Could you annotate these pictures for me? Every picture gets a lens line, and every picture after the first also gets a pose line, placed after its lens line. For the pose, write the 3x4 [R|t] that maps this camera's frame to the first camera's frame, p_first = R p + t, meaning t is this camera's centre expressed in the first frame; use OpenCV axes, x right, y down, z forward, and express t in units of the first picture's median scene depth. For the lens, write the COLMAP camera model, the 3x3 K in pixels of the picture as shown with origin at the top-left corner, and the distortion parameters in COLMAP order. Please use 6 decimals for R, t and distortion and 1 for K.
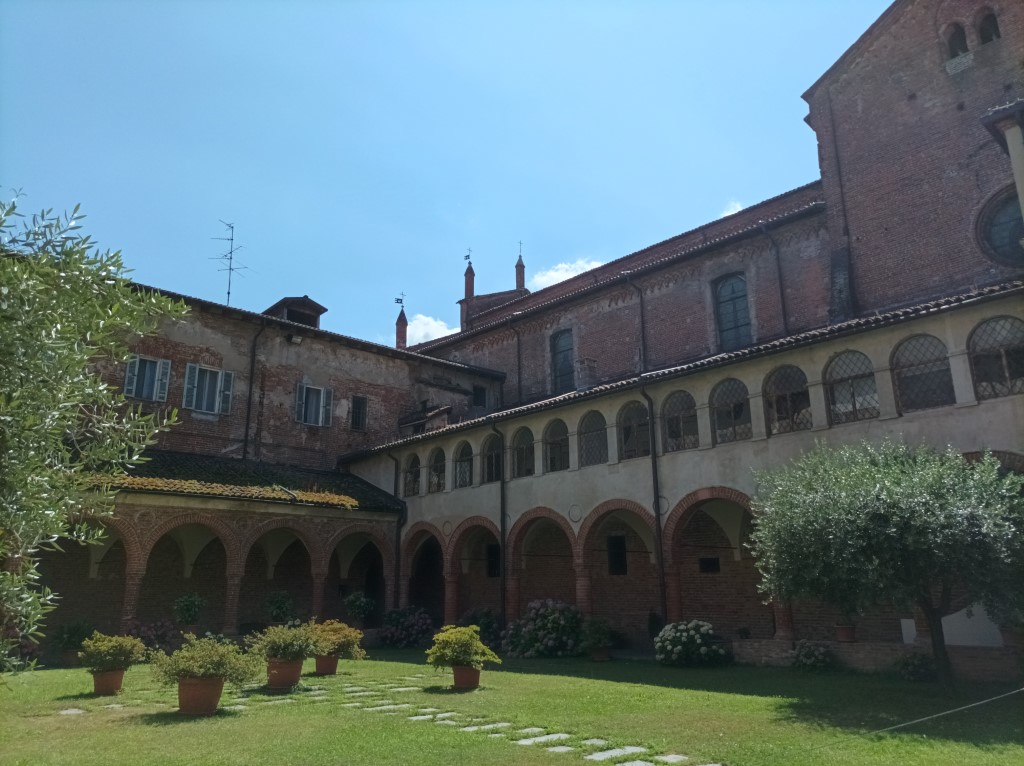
lens RADIAL K [[764.0, 0, 509.0], [0, 764.0, 382.8], [0, 0, 1]] dist [0.026803, -0.003677]
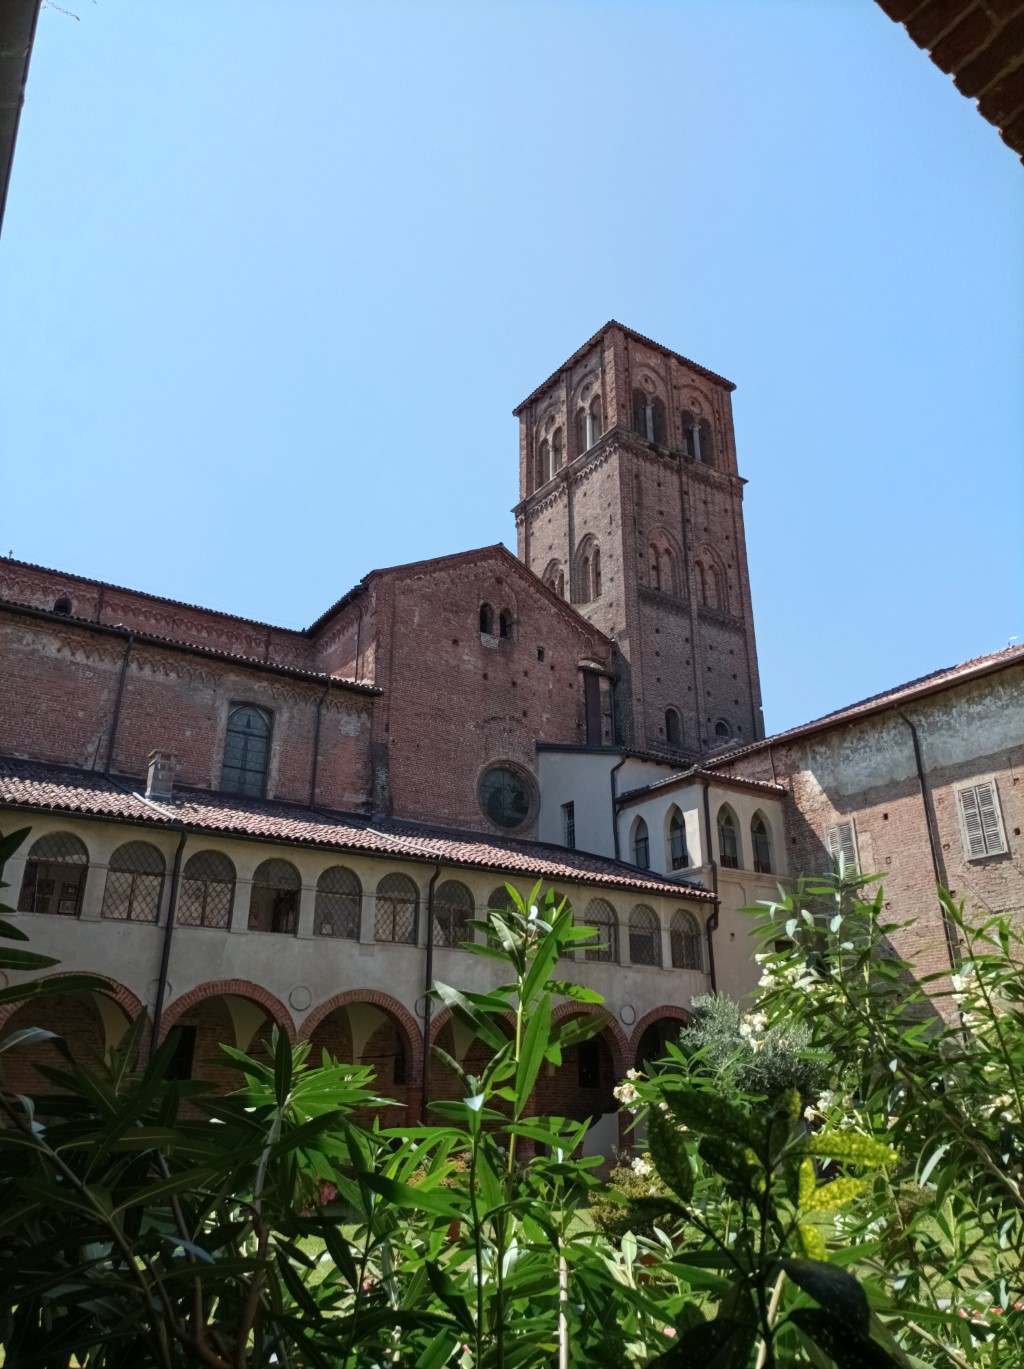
lens RADIAL K [[1021.4, 0, 509.8], [0, 1021.4, 684.2], [0, 0, 1]] dist [0.026803, -0.003677]
pose [[0.179030, 0.380895, 0.907120, -0.858077], [-0.268901, 0.905854, -0.327293, 0.159901], [-0.946383, -0.185330, 0.264598, 0.583445]]
